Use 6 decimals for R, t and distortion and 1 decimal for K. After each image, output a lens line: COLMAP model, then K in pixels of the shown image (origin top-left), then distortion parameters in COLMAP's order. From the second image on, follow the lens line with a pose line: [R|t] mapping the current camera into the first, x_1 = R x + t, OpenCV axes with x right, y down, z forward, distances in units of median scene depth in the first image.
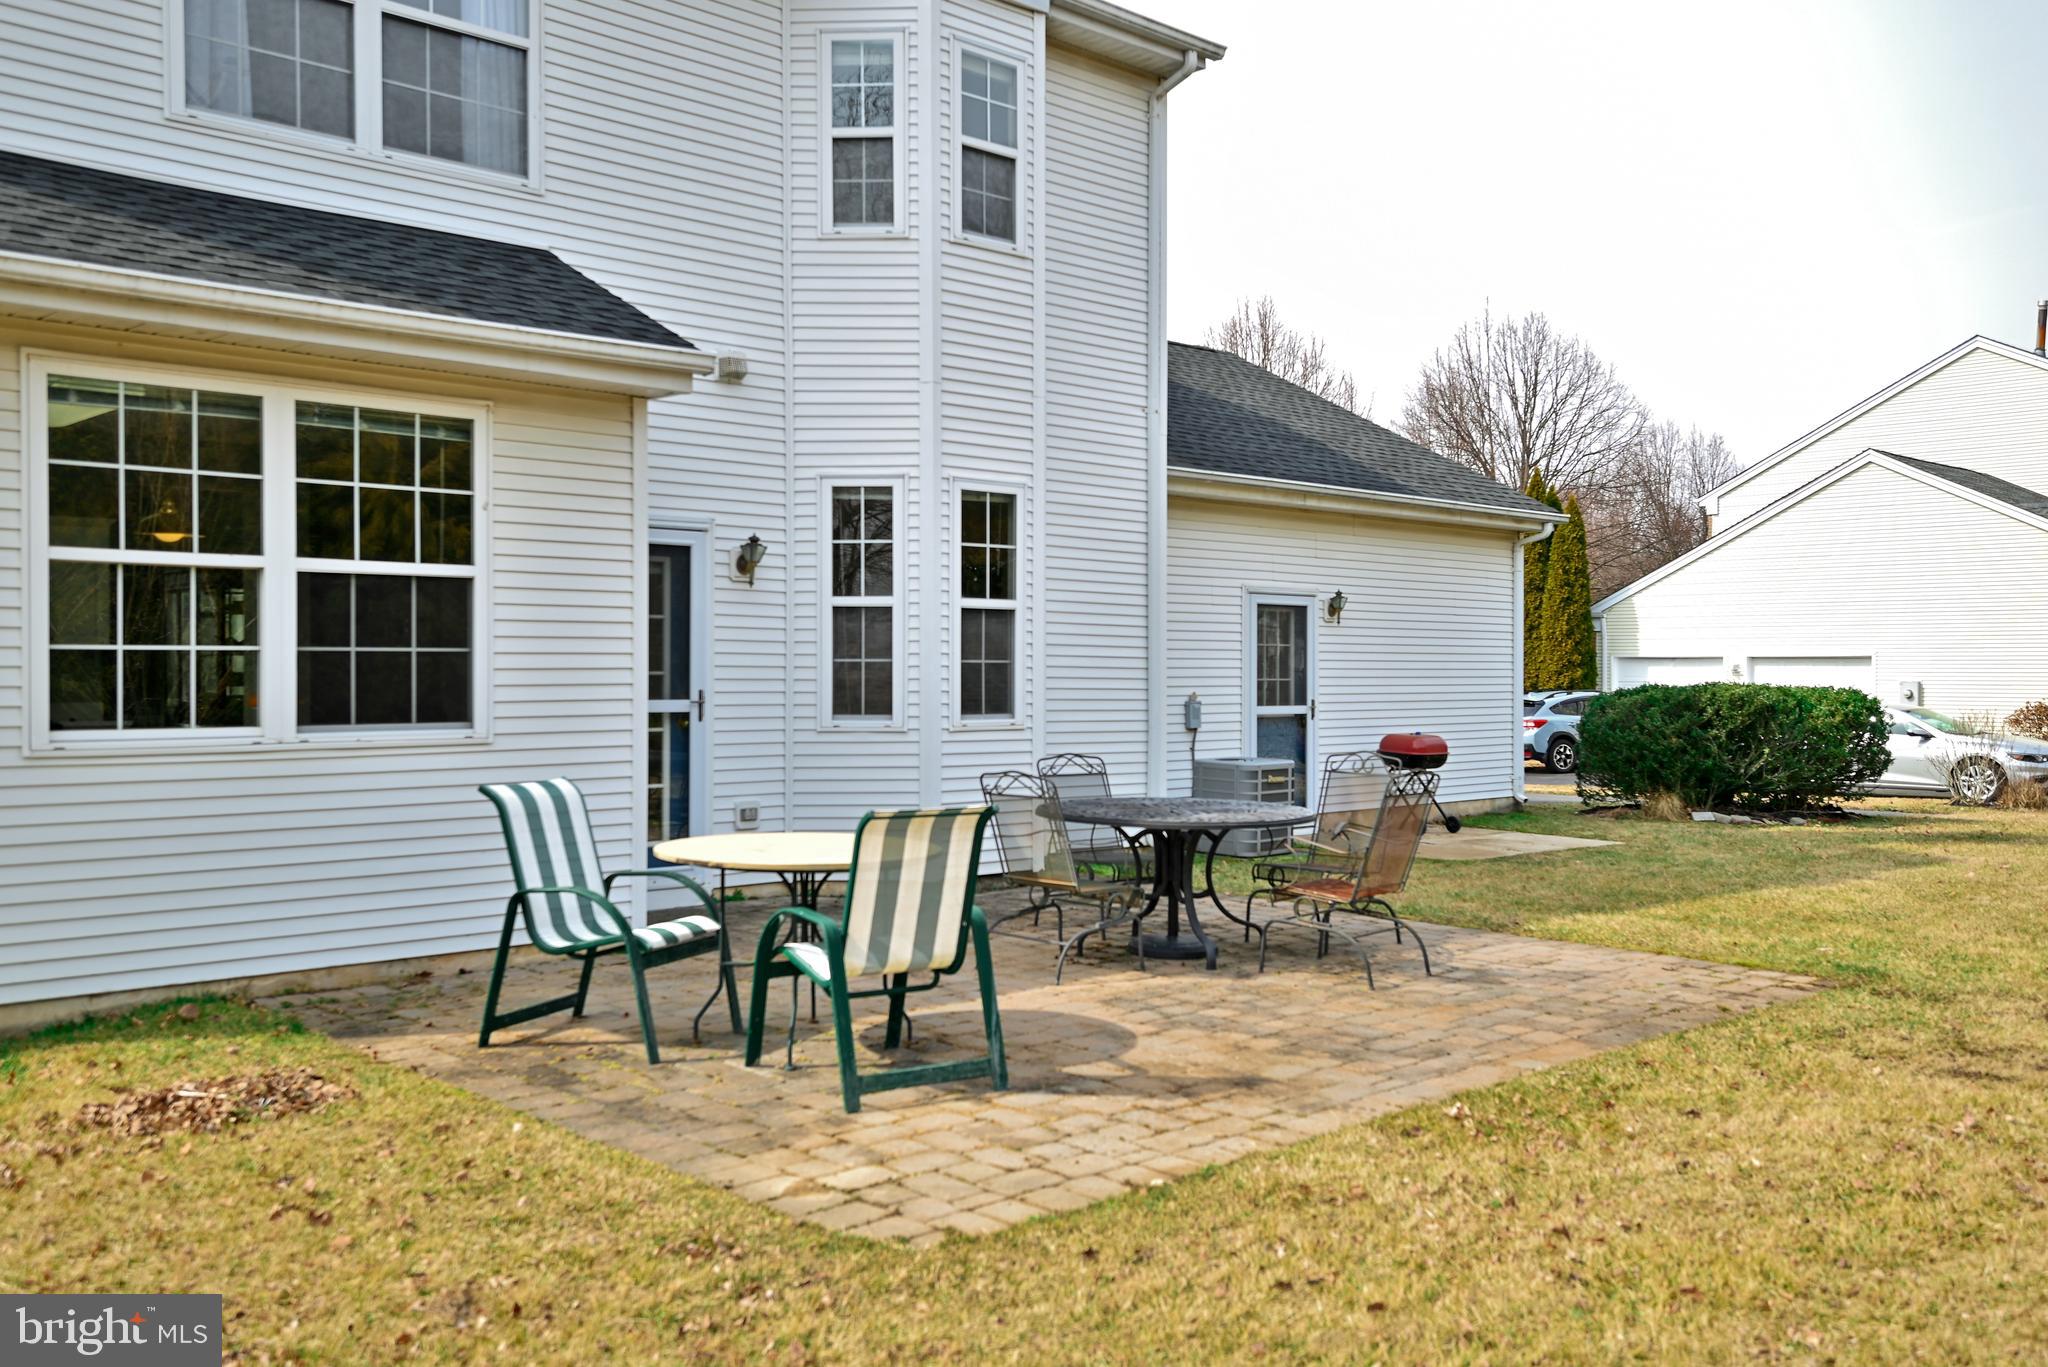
lens RADIAL K [[1788.1, 0, 1031.8], [0, 1788.1, 695.4], [0, 0, 1]] dist [0.032595, 0.009953]
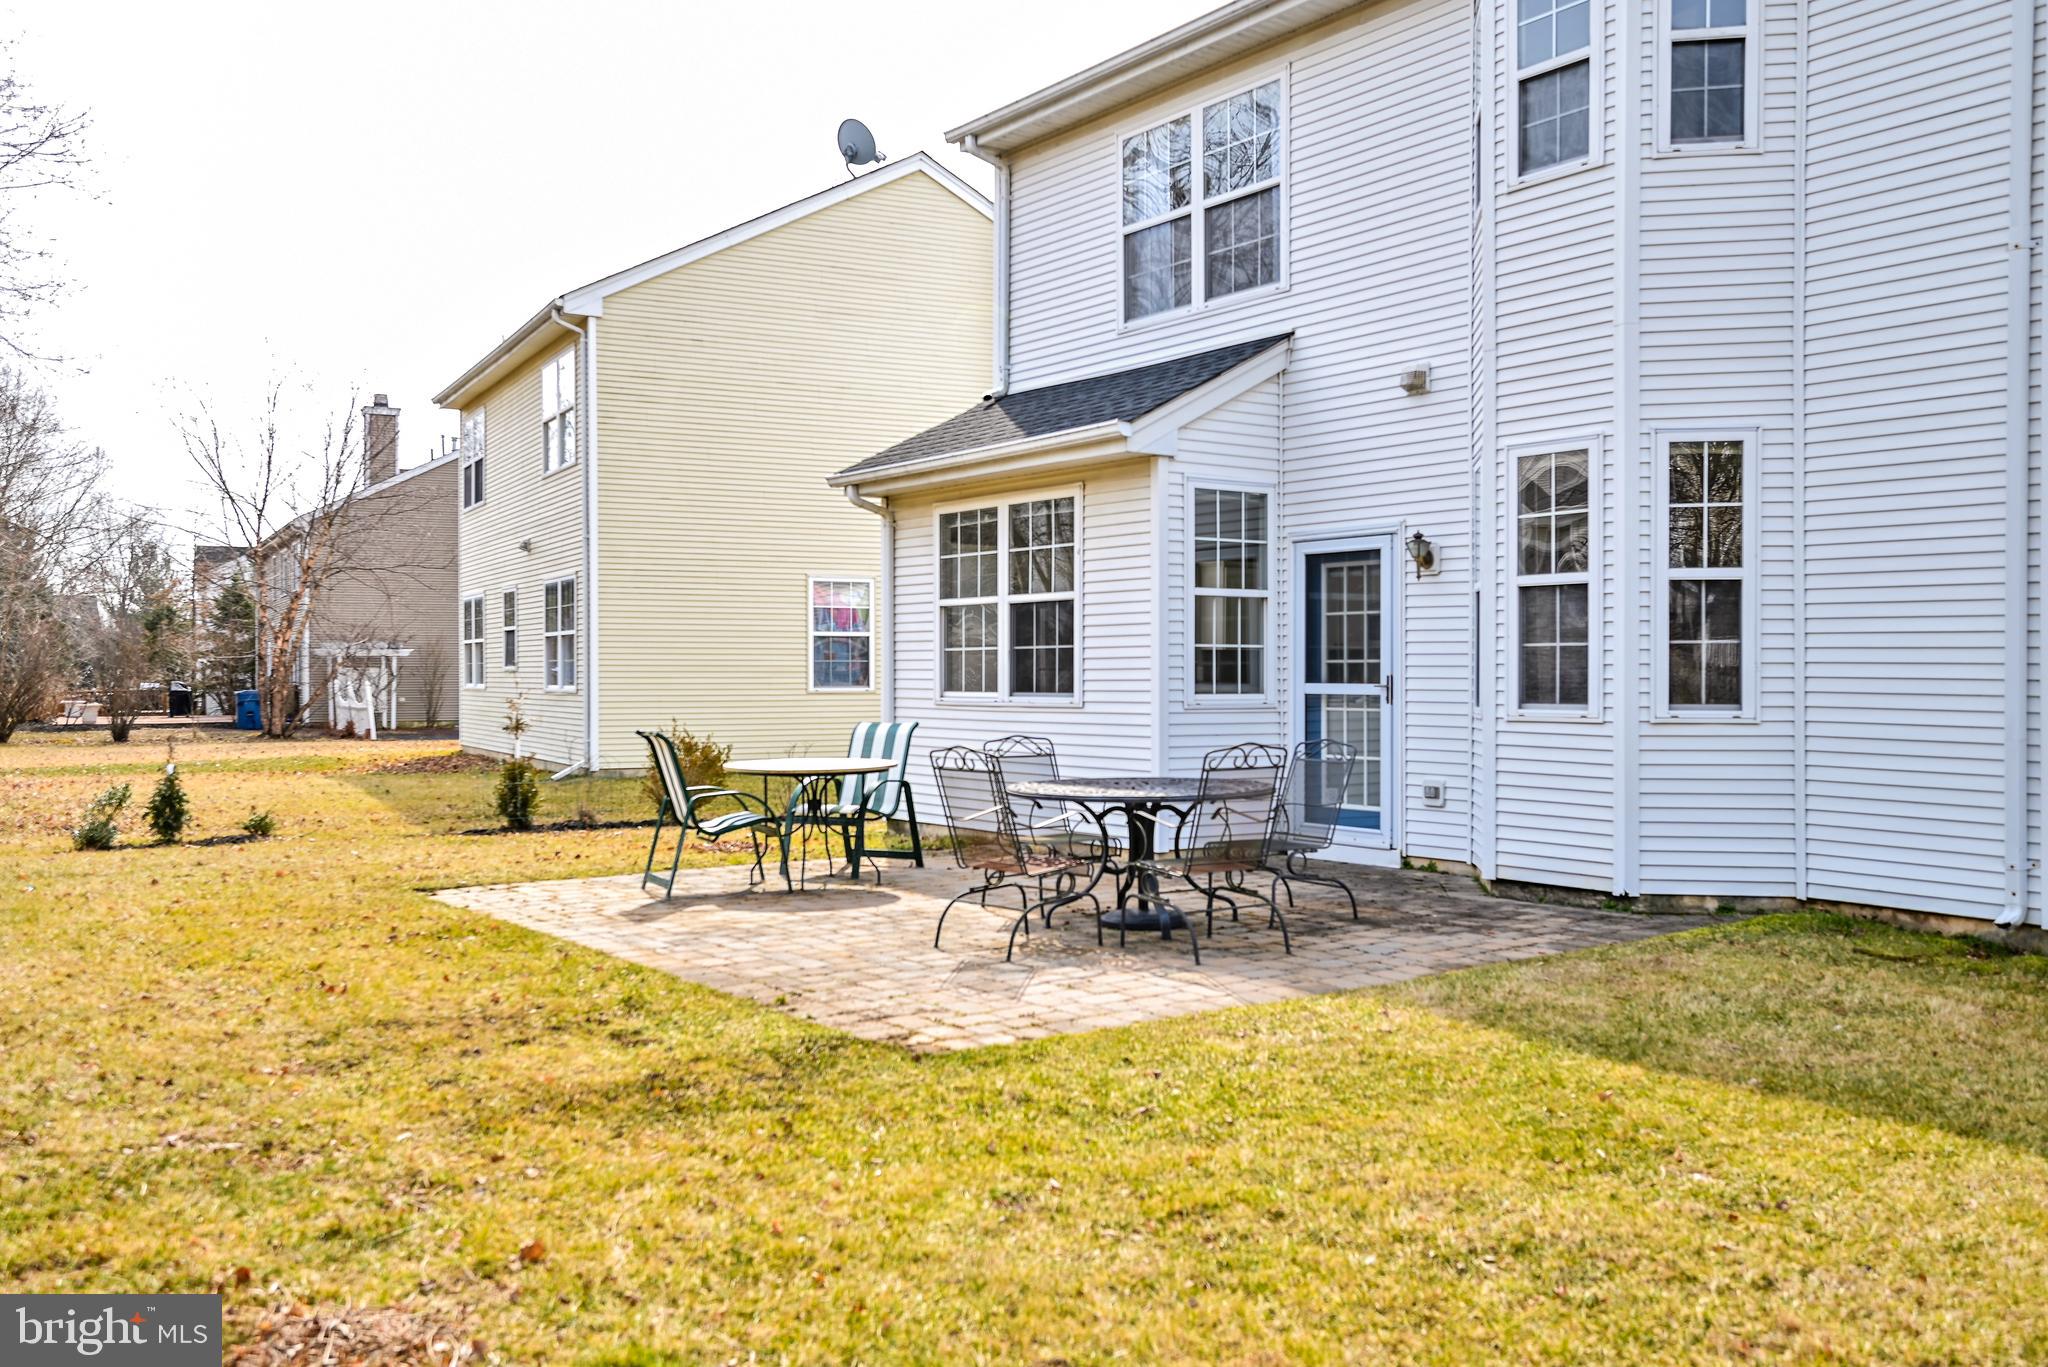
lens RADIAL K [[1788.1, 0, 1017.9], [0, 1788.1, 670.7], [0, 0, 1]] dist [0.032595, 0.009953]
pose [[-0.149850, 0.004132, -0.988700, 0.926188], [-0.006444, 0.999966, 0.005155, -0.009427], [0.988688, 0.007144, -0.149818, 0.908618]]
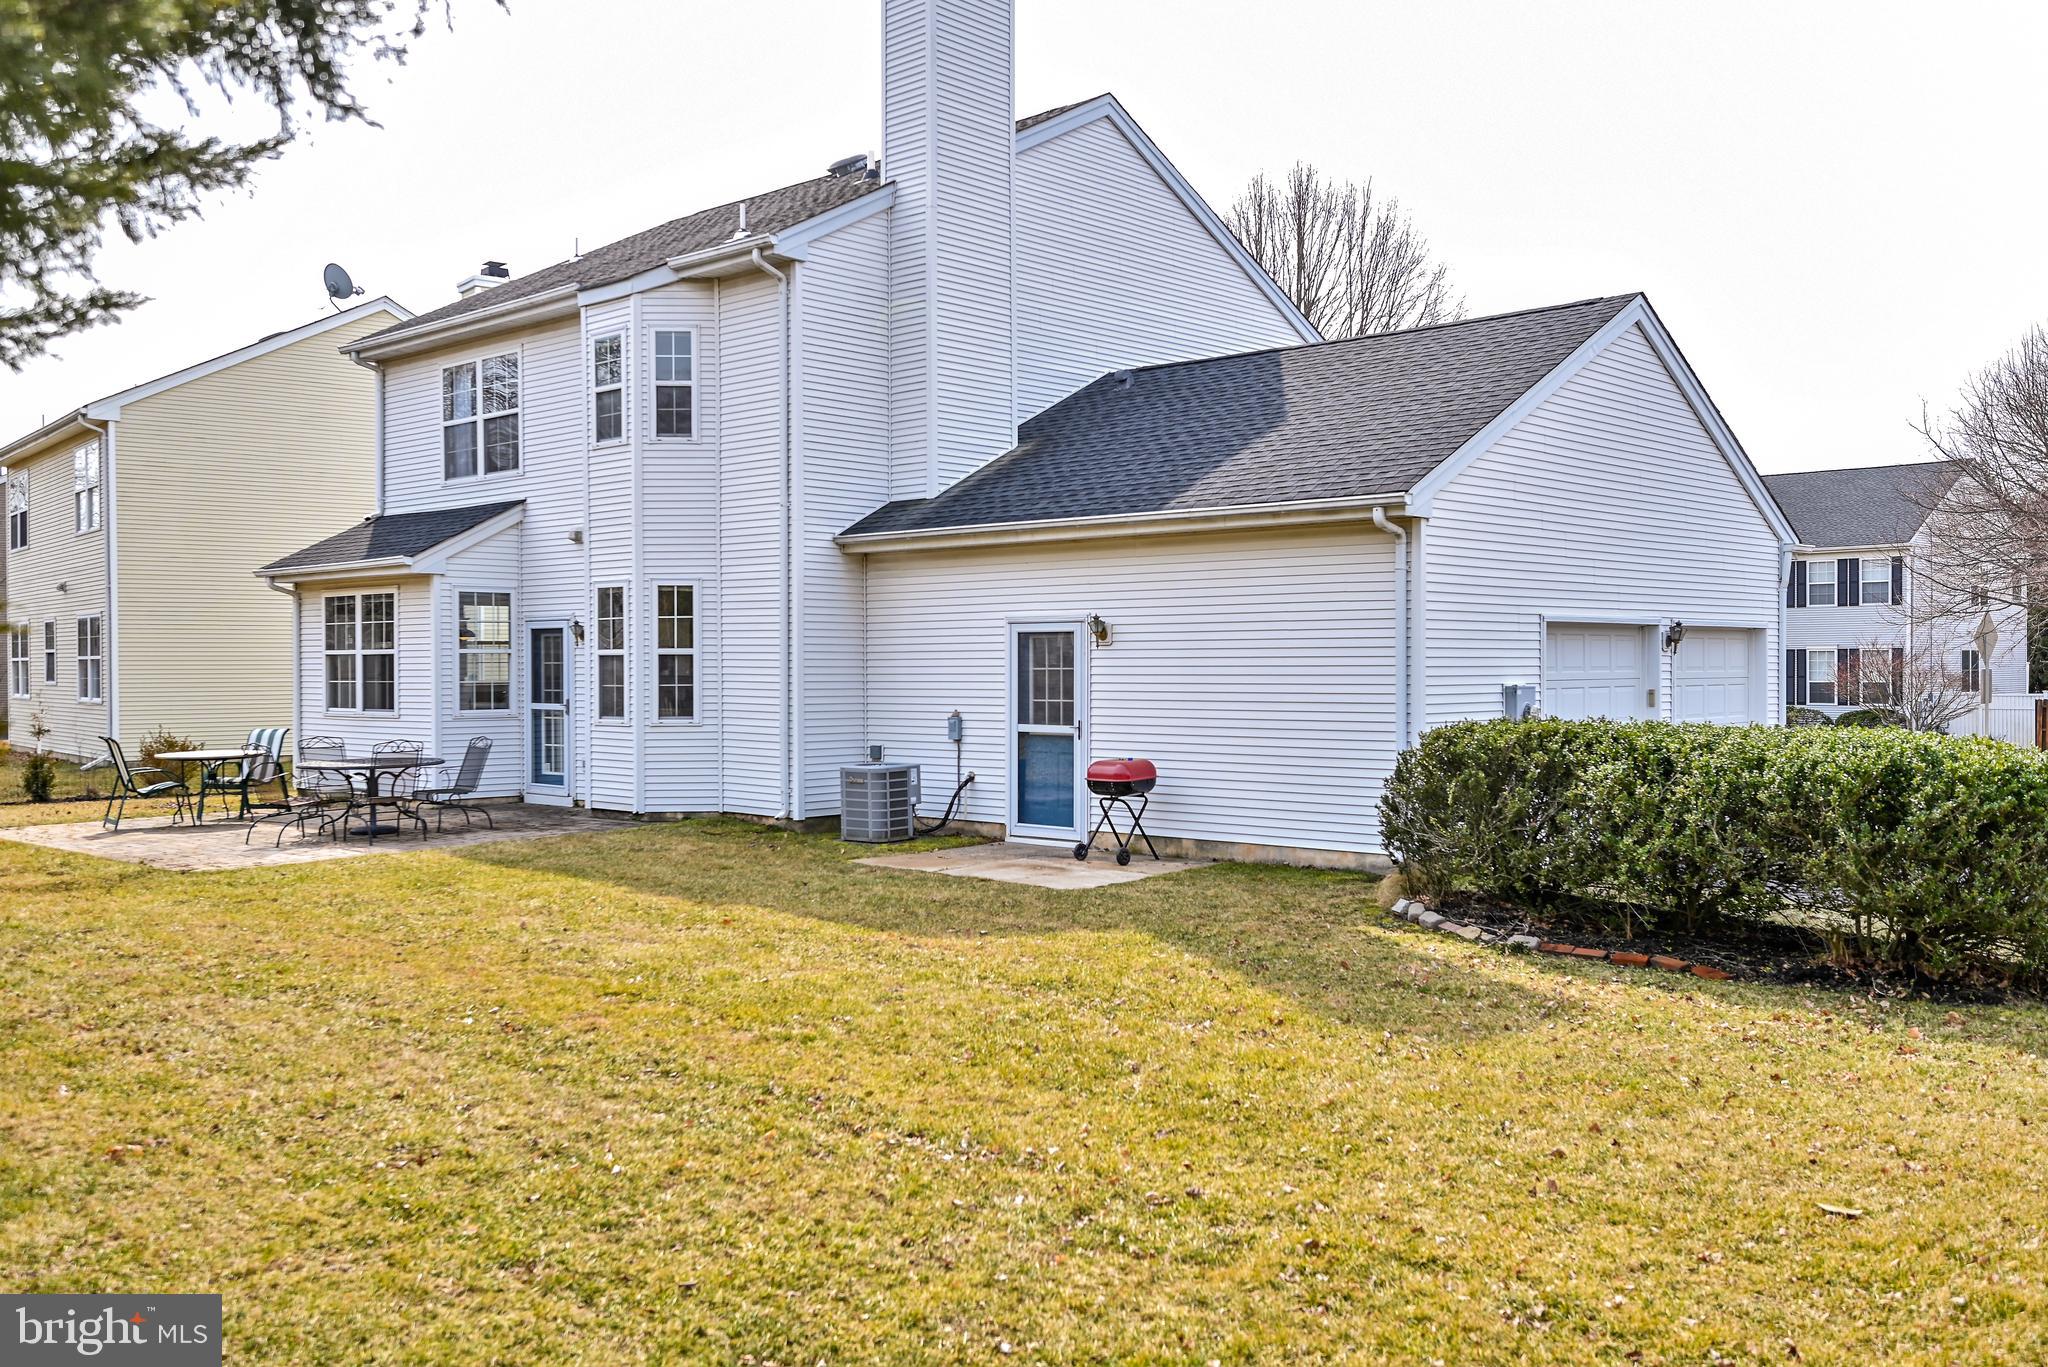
lens RADIAL K [[1788.1, 0, 1040.9], [0, 1788.1, 668.5], [0, 0, 1]] dist [0.032595, 0.009953]
pose [[0.056038, 0.010372, -0.998375, 1.811599], [-0.003624, 0.999942, 0.010185, -0.058528], [0.998422, 0.003047, 0.056072, 1.384853]]
